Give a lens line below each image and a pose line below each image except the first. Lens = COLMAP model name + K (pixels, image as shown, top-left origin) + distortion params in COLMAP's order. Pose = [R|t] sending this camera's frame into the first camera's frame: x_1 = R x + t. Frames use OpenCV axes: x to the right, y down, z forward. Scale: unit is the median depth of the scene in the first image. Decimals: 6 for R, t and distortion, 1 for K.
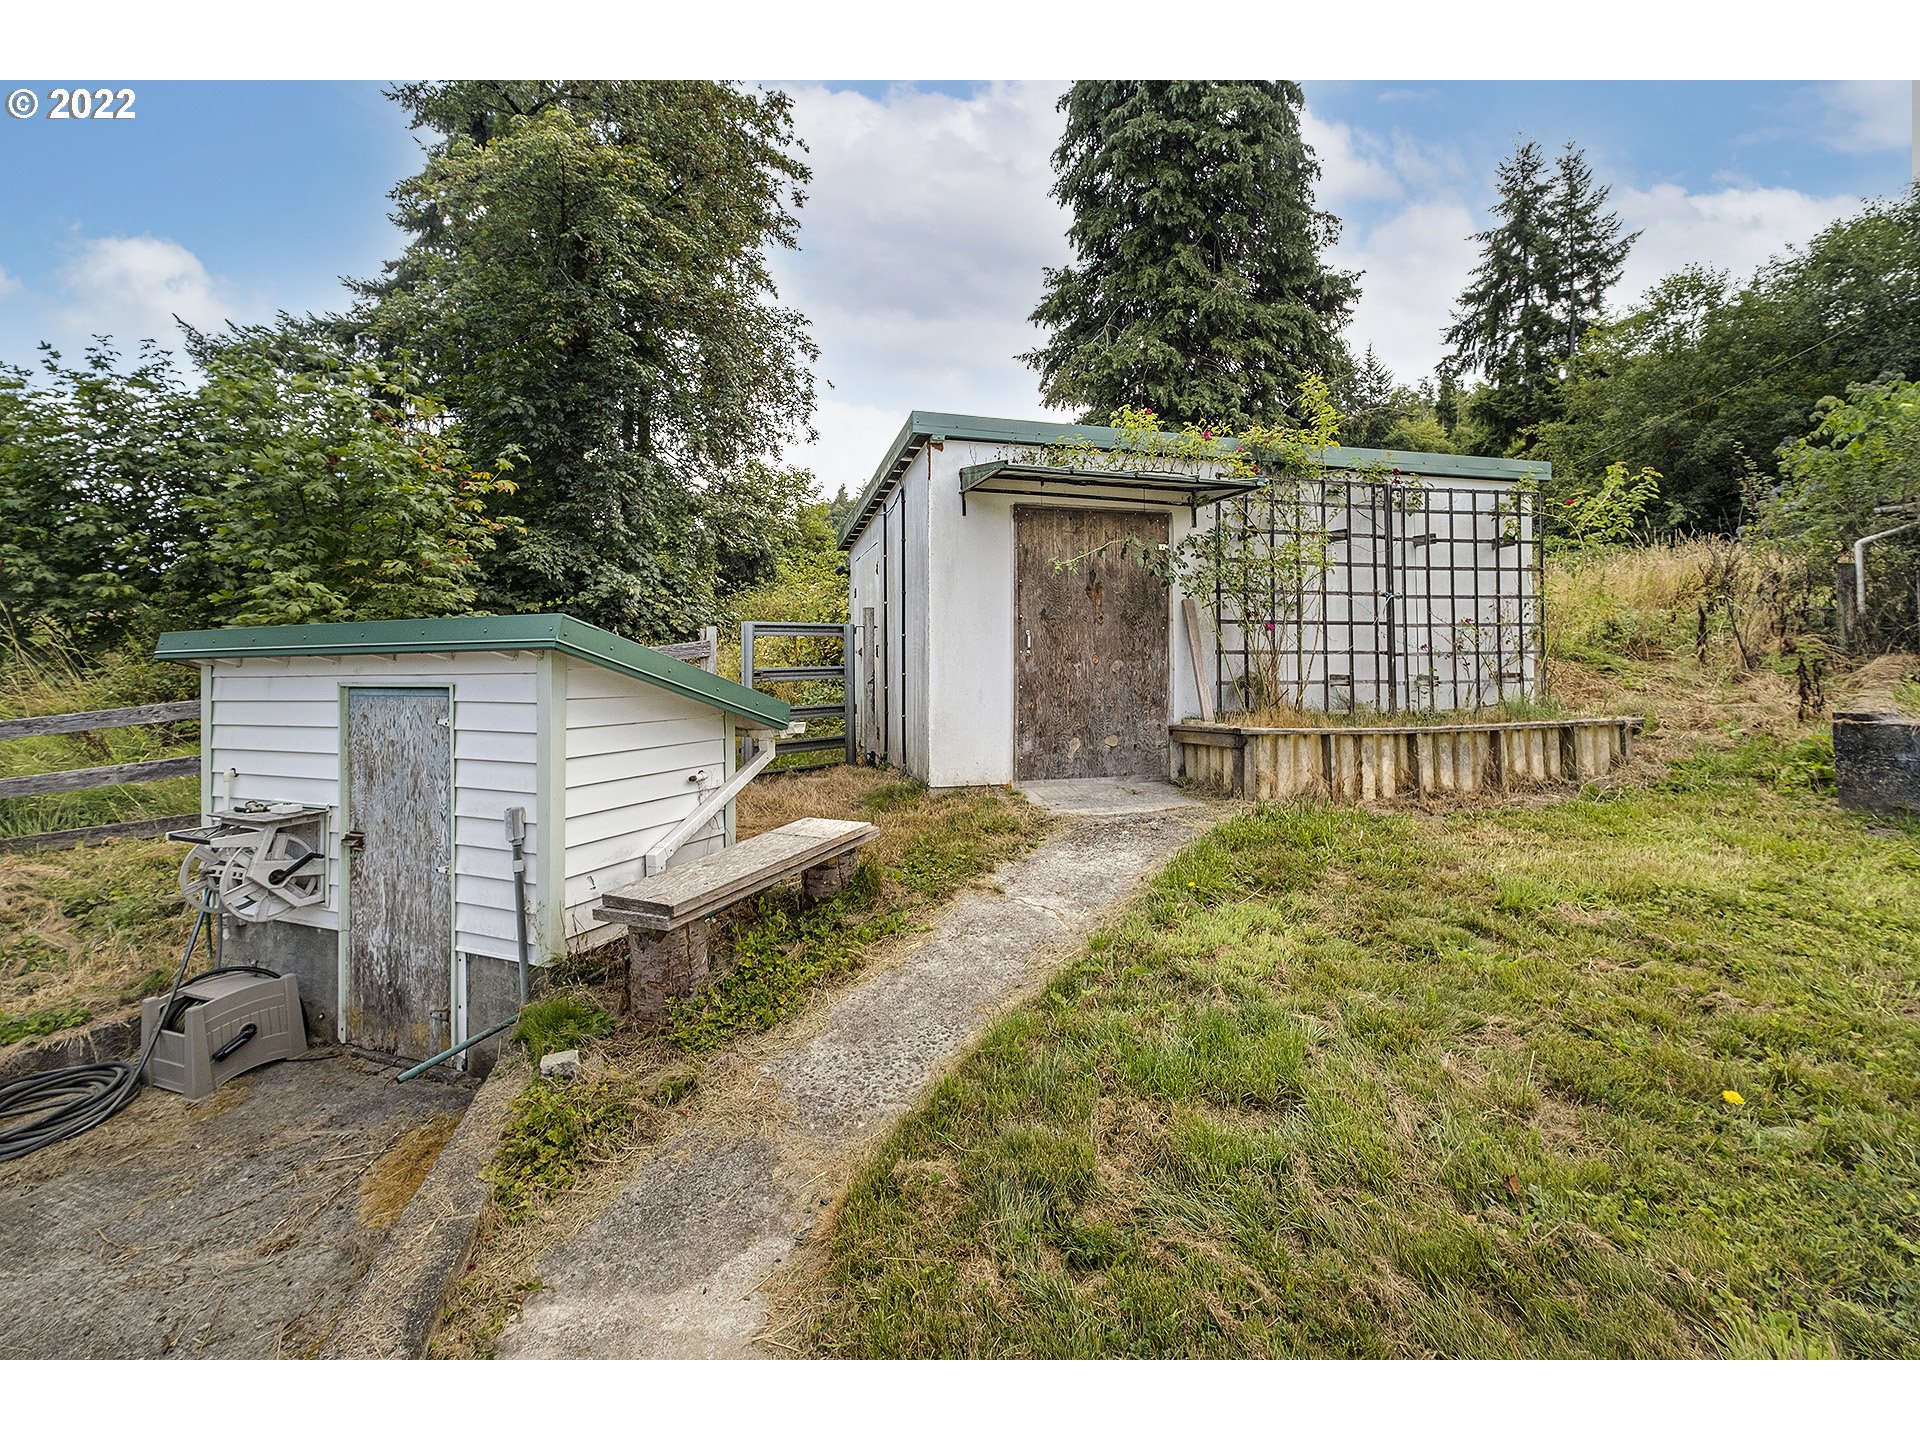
lens RADIAL K [[868.1, 0, 974.6], [0, 868.1, 643.5], [0, 0, 1]] dist [0.004864, -0.002165]
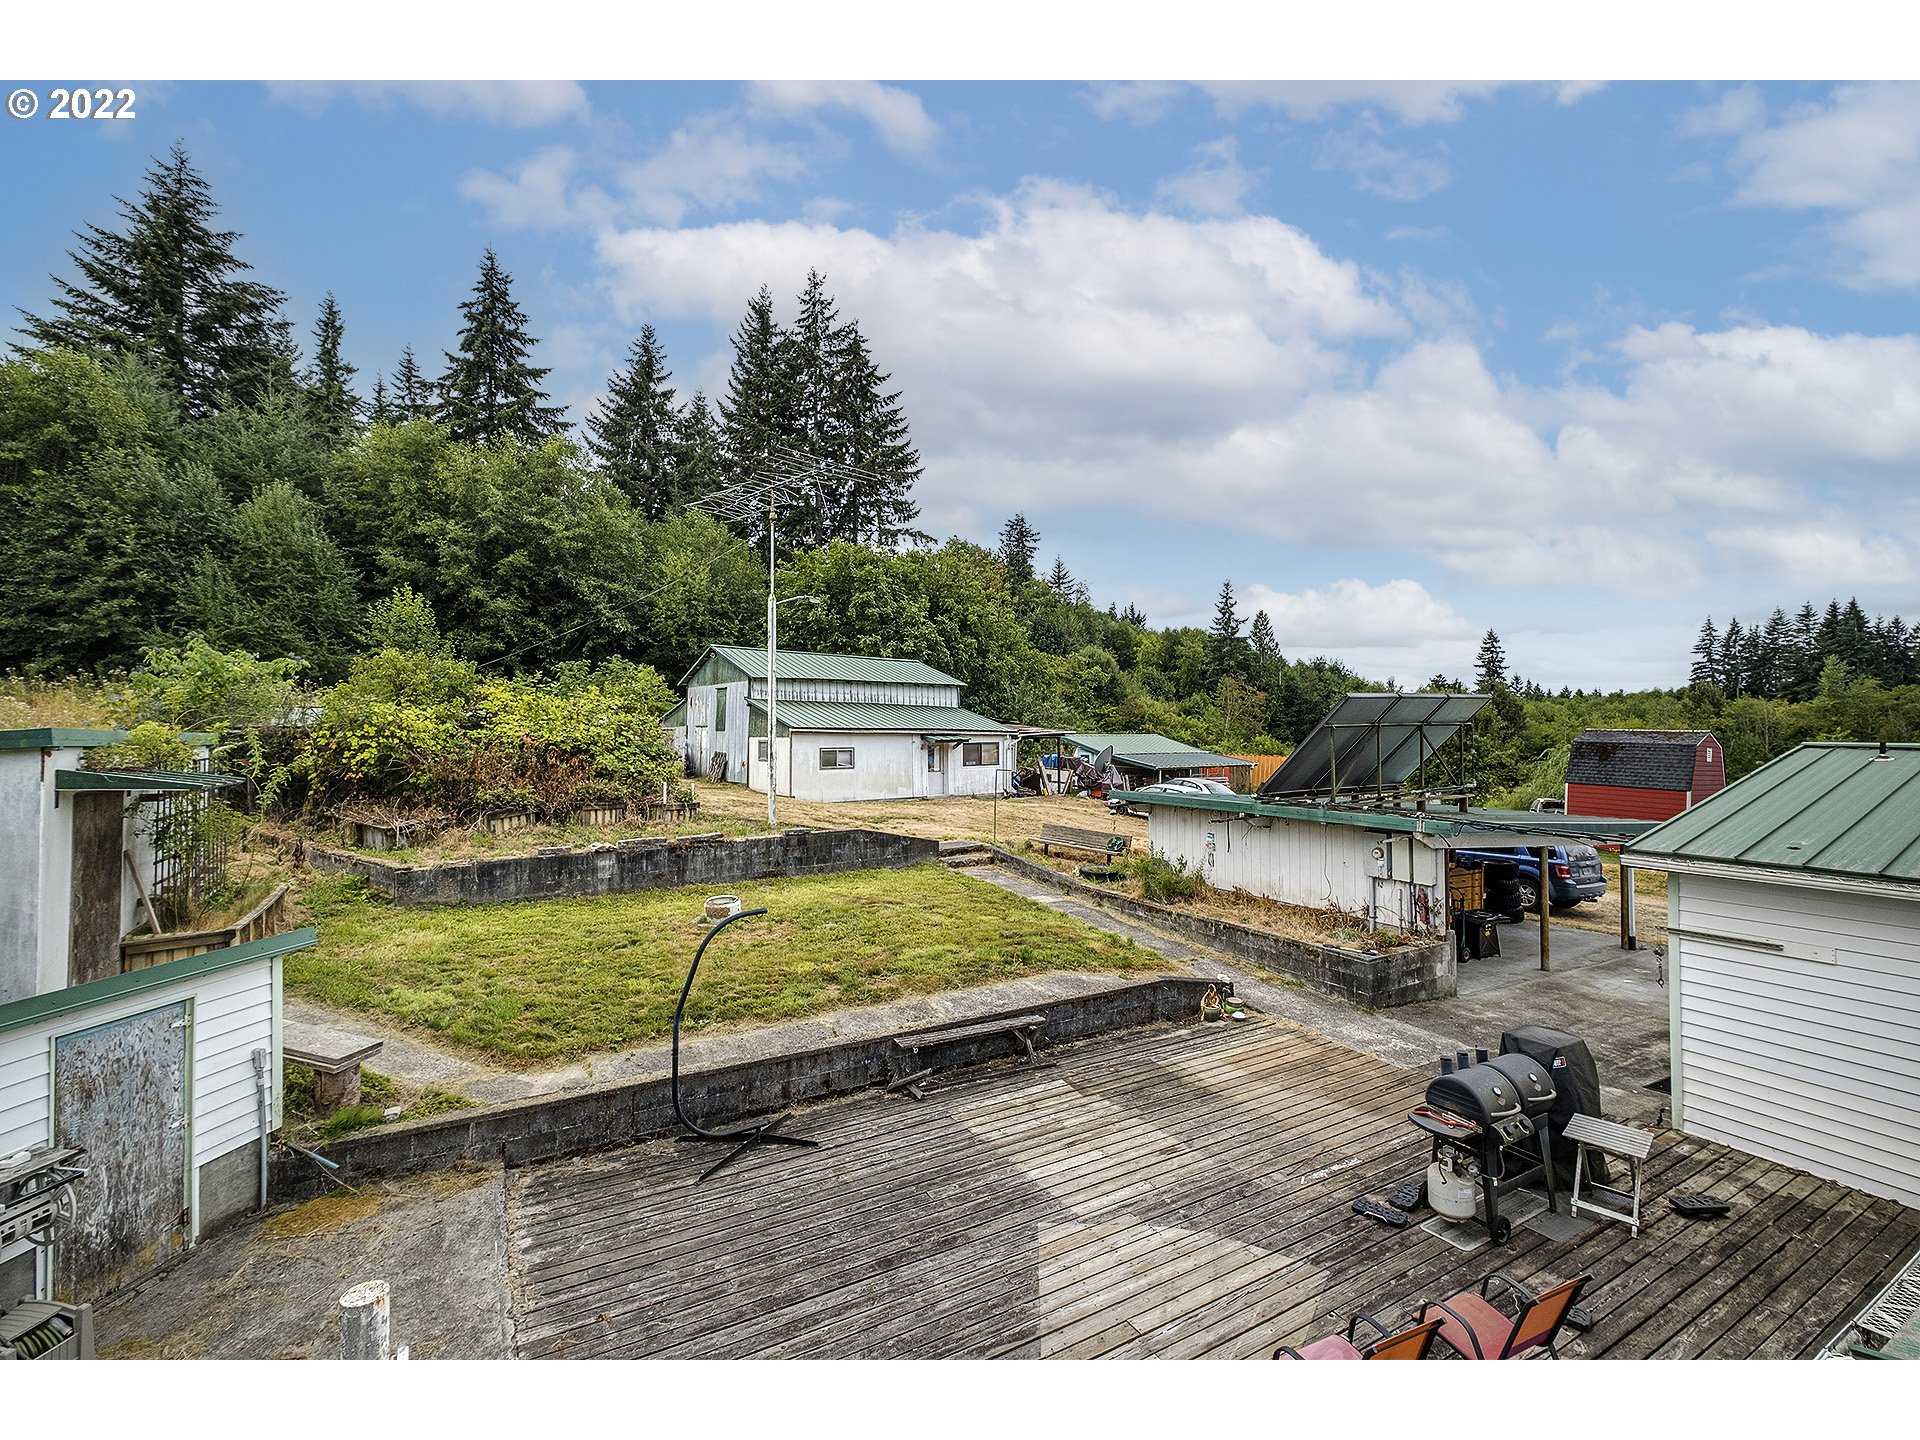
lens RADIAL K [[845.4, 0, 971.5], [0, 845.4, 722.1], [0, 0, 1]] dist [0.006332, -0.005681]
pose [[-0.258252, 0.020240, 0.965866, -0.966958], [-0.020905, 0.999429, -0.026533, -0.168662], [-0.965851, -0.027044, -0.257681, 0.035779]]
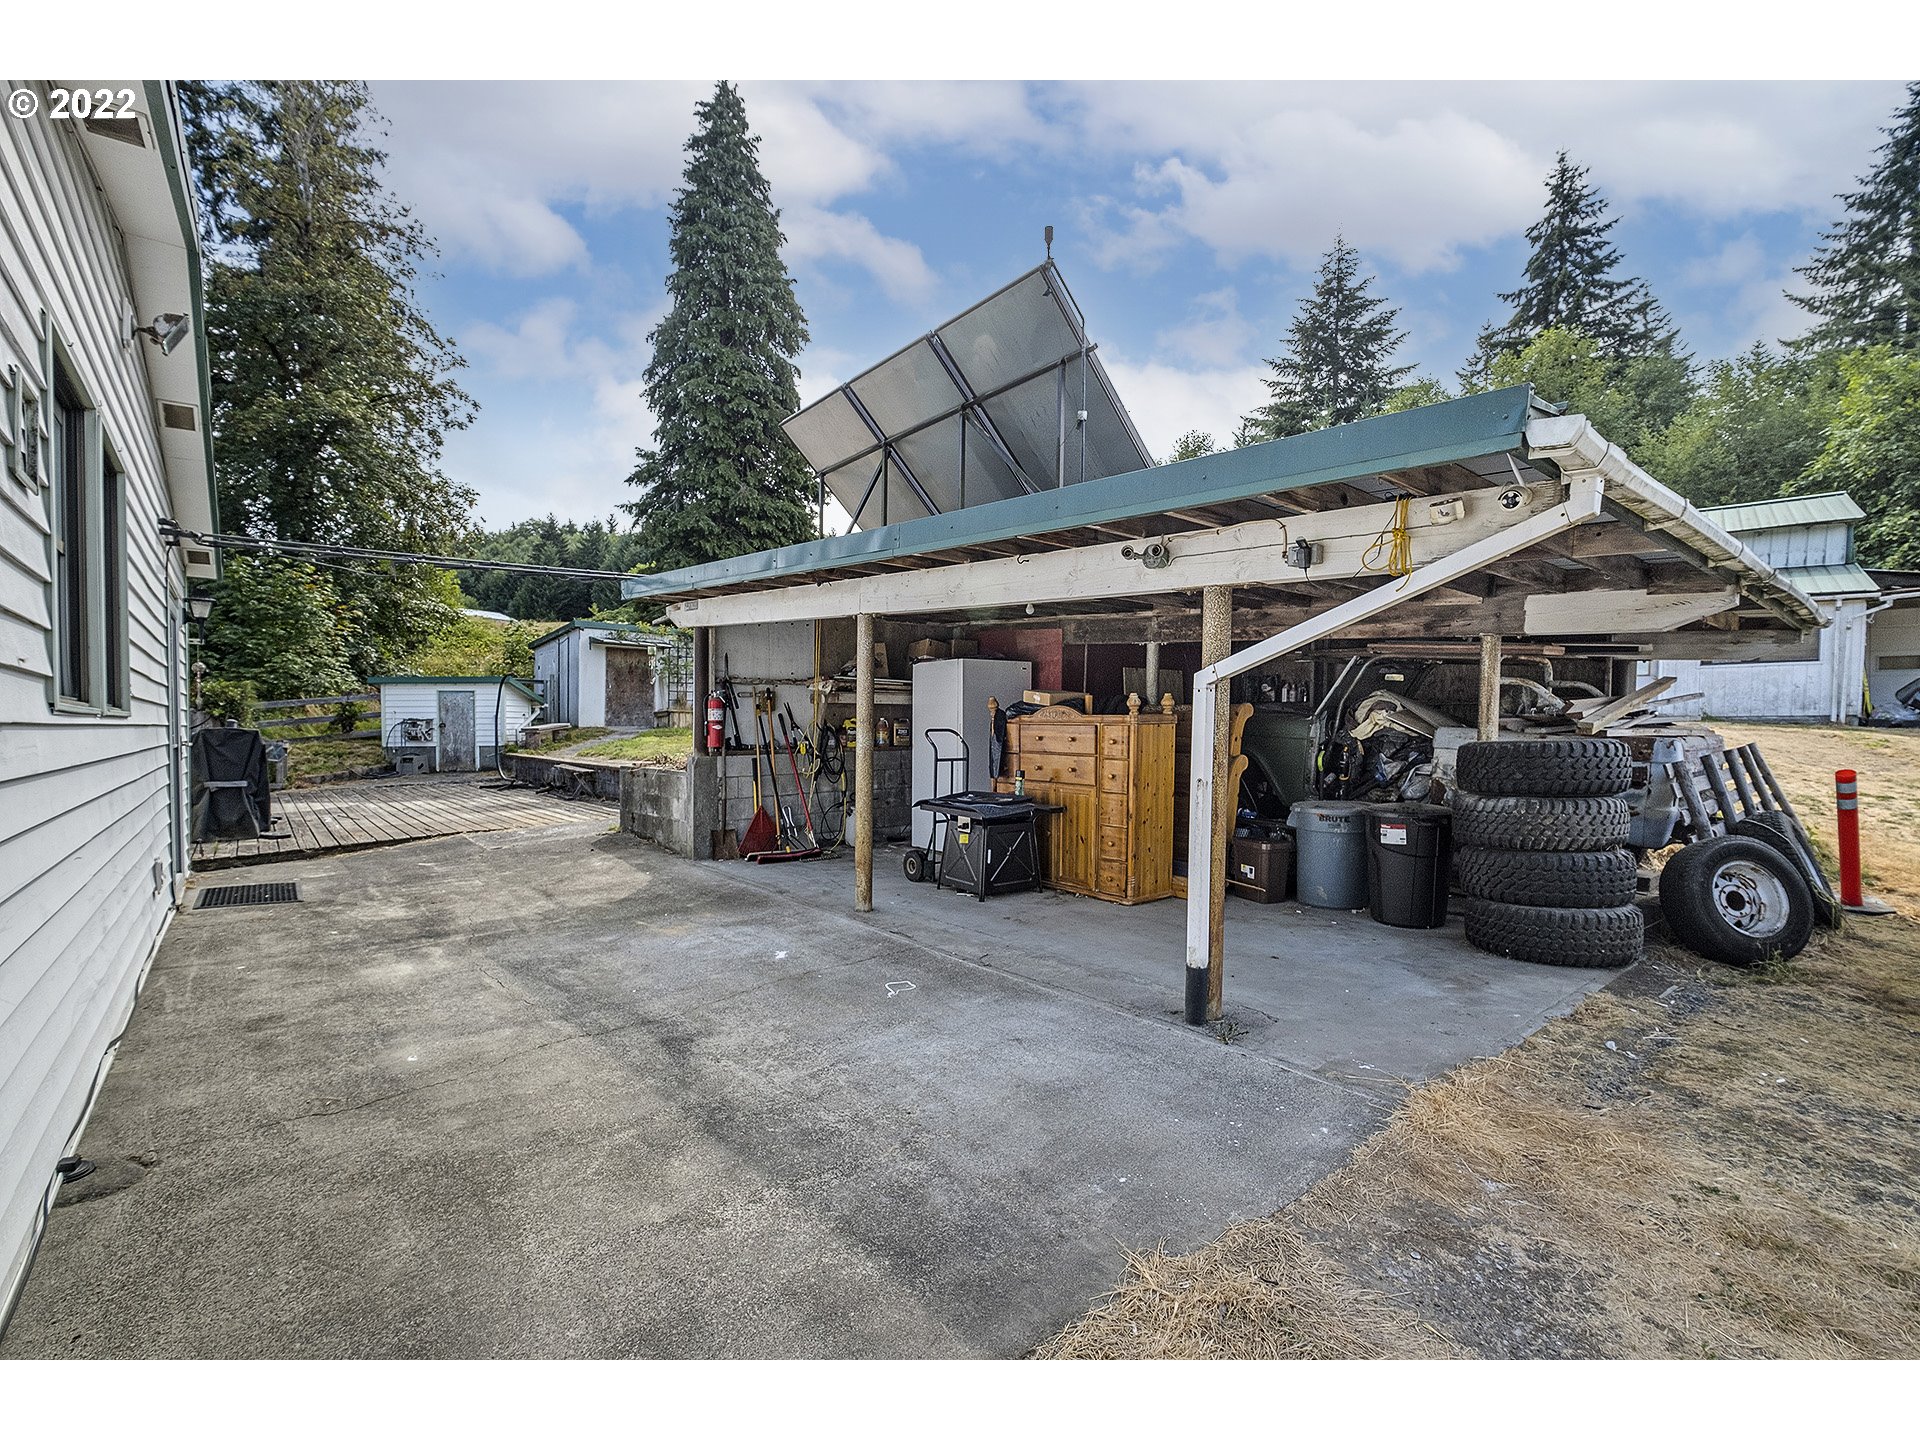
lens RADIAL K [[845.4, 0, 983.3], [0, 845.4, 767.5], [0, 0, 1]] dist [0.006332, -0.005681]
pose [[0.904734, -0.013990, 0.425747, -0.023010], [-0.017901, 0.997329, 0.070813, 0.036829], [-0.425600, -0.071688, 0.902067, -1.794880]]
